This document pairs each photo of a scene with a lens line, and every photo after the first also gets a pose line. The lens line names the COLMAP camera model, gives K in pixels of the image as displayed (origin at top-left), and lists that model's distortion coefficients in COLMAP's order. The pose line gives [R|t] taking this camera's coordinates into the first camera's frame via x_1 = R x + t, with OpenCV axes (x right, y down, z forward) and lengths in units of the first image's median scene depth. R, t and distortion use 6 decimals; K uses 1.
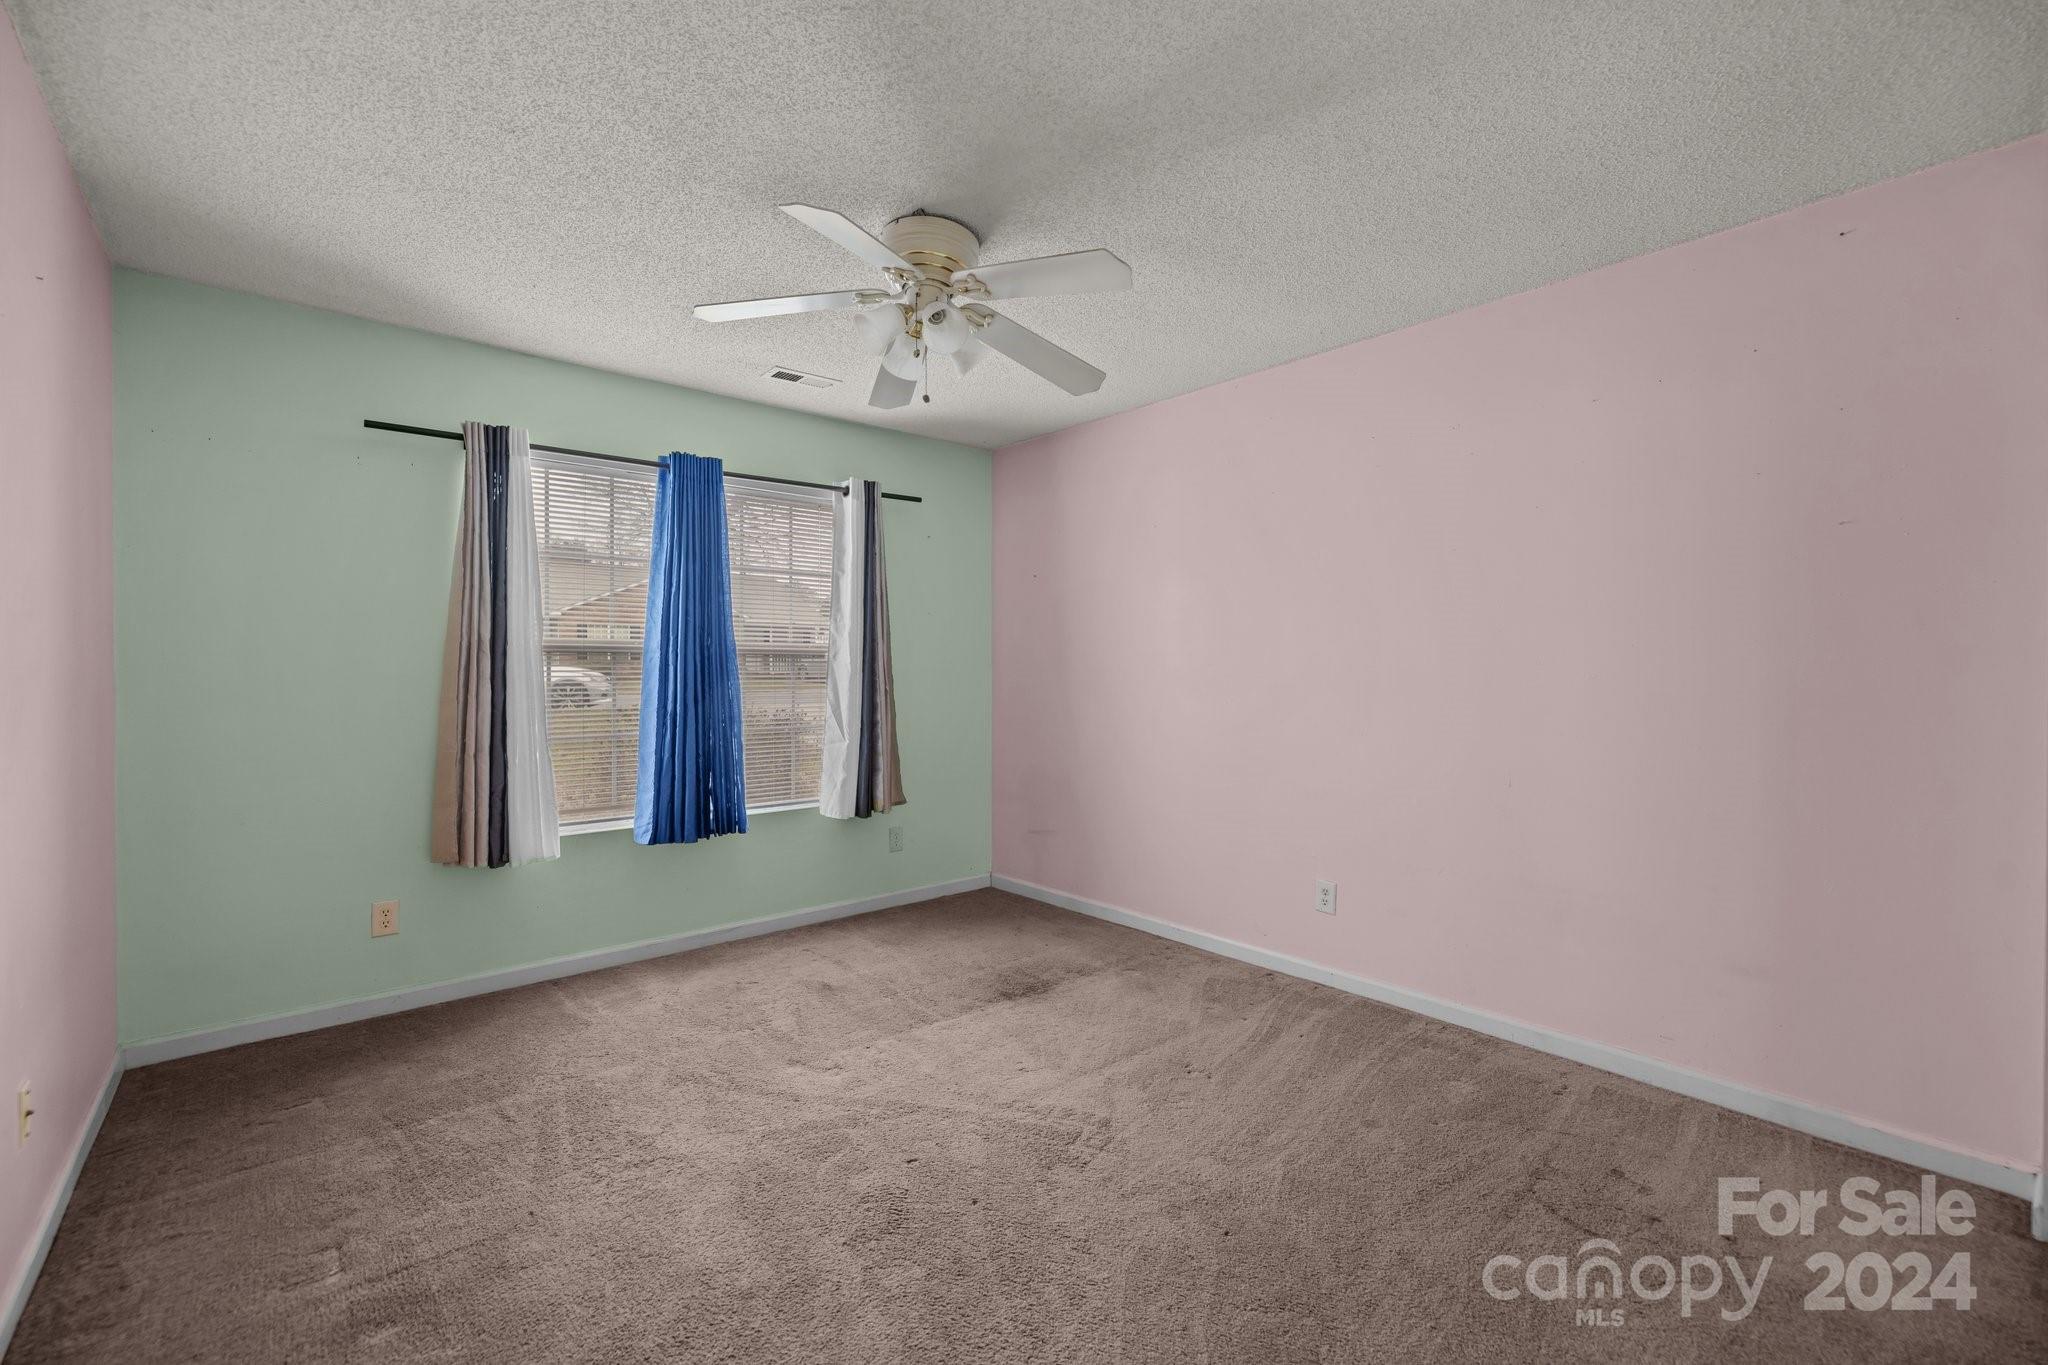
lens RADIAL K [[870.6, 0, 1017.6], [0, 870.6, 681.7], [0, 0, 1]] dist [0.000667, -0.000003]
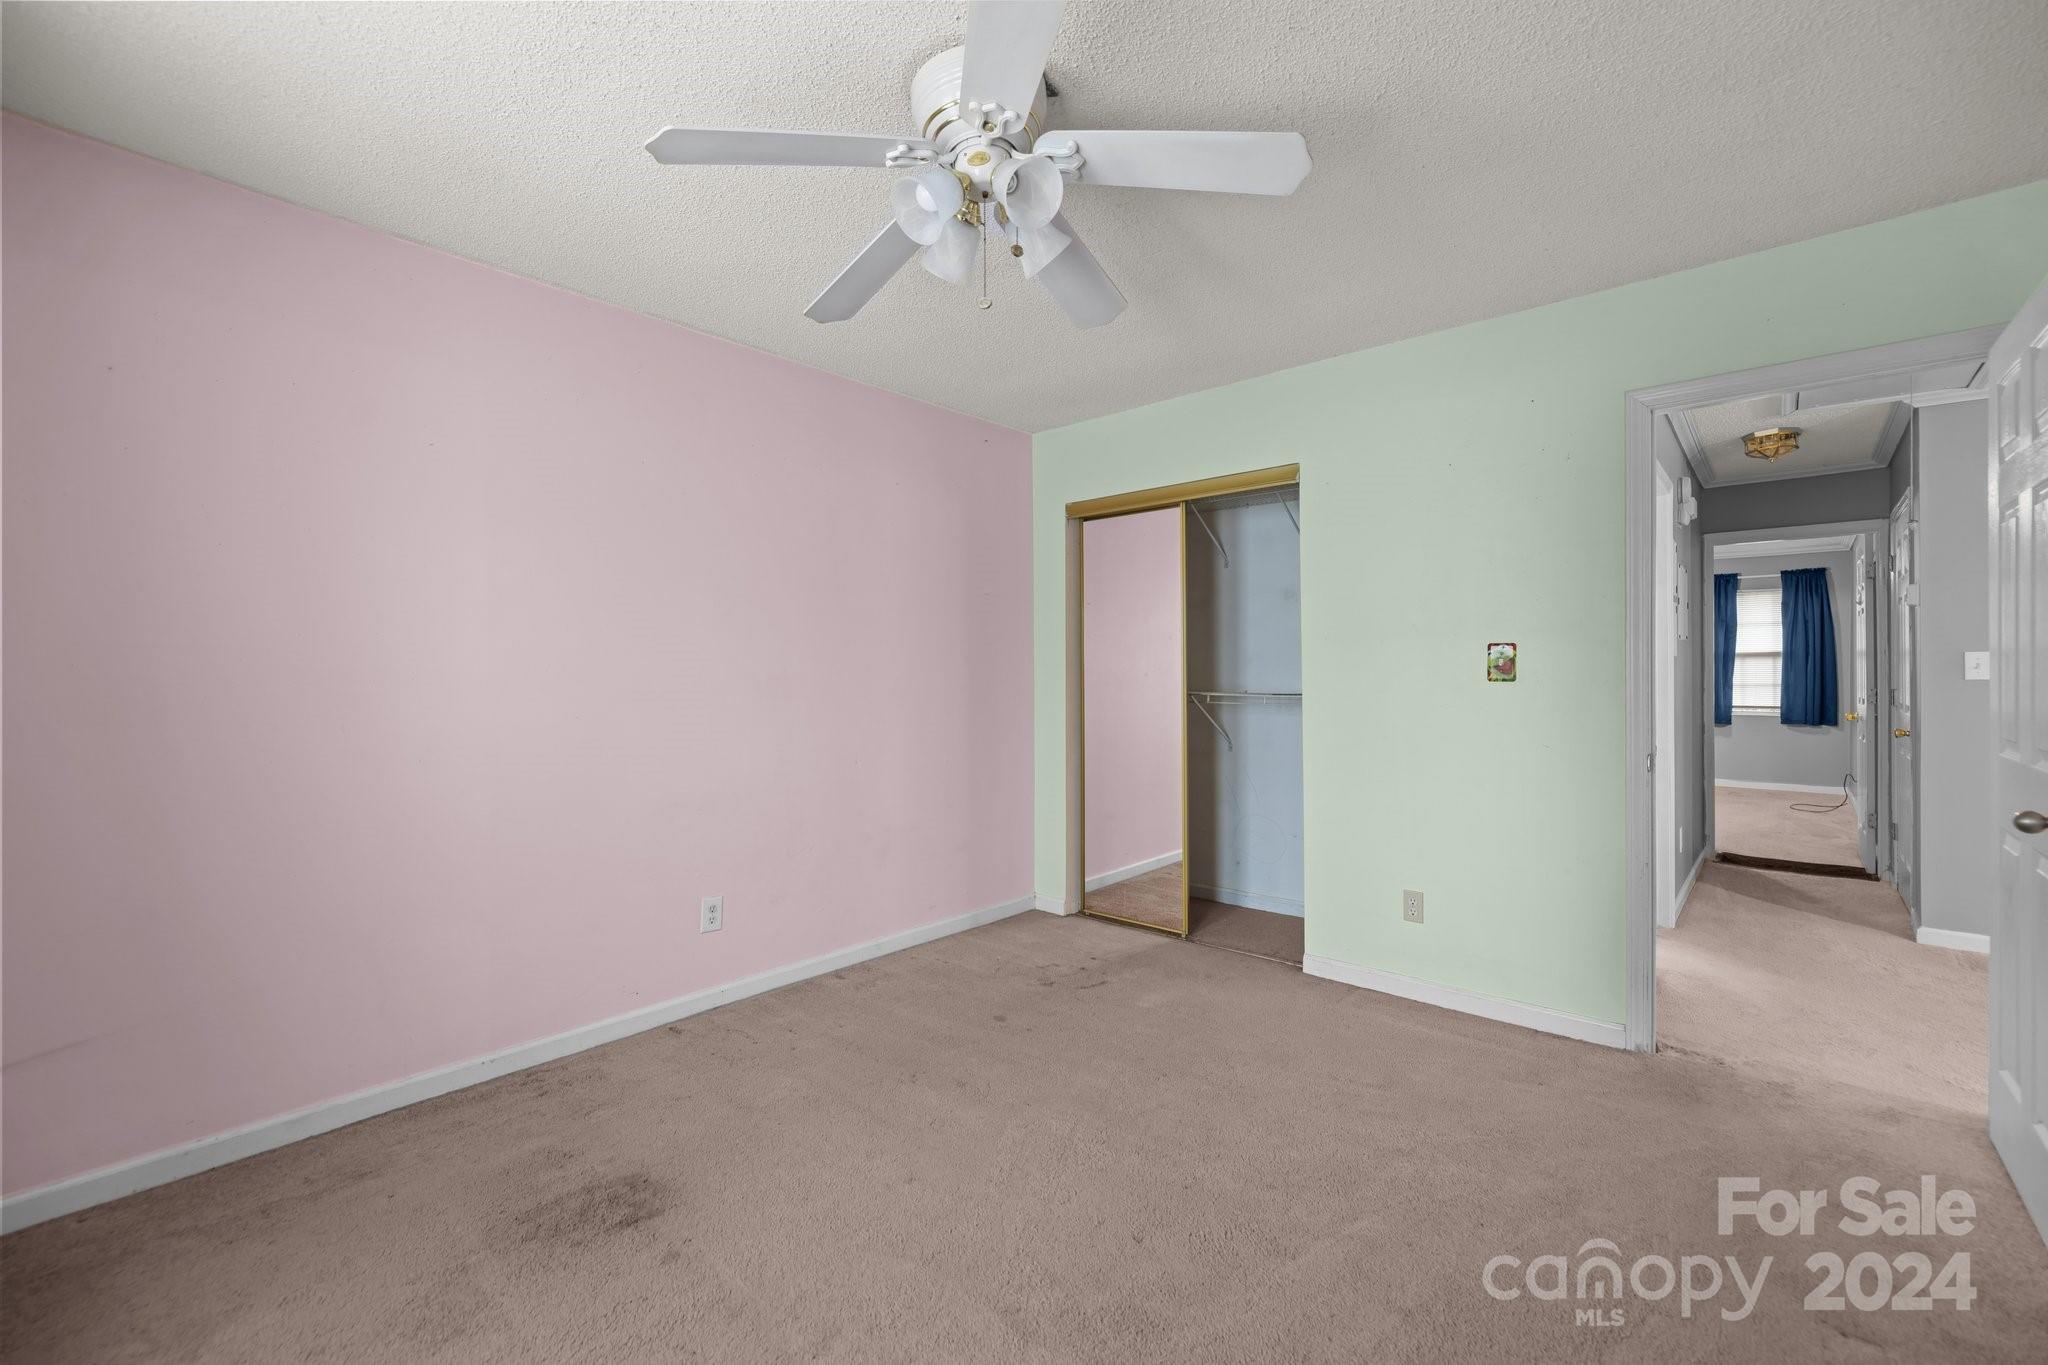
lens RADIAL K [[870.6, 0, 1017.6], [0, 870.6, 681.7], [0, 0, 1]] dist [0.000667, -0.000003]
pose [[-0.127913, -0.016306, 0.991651, -0.622240], [0.018770, 0.999646, 0.018858, -0.017094], [-0.991608, 0.021025, -0.127561, 0.788660]]
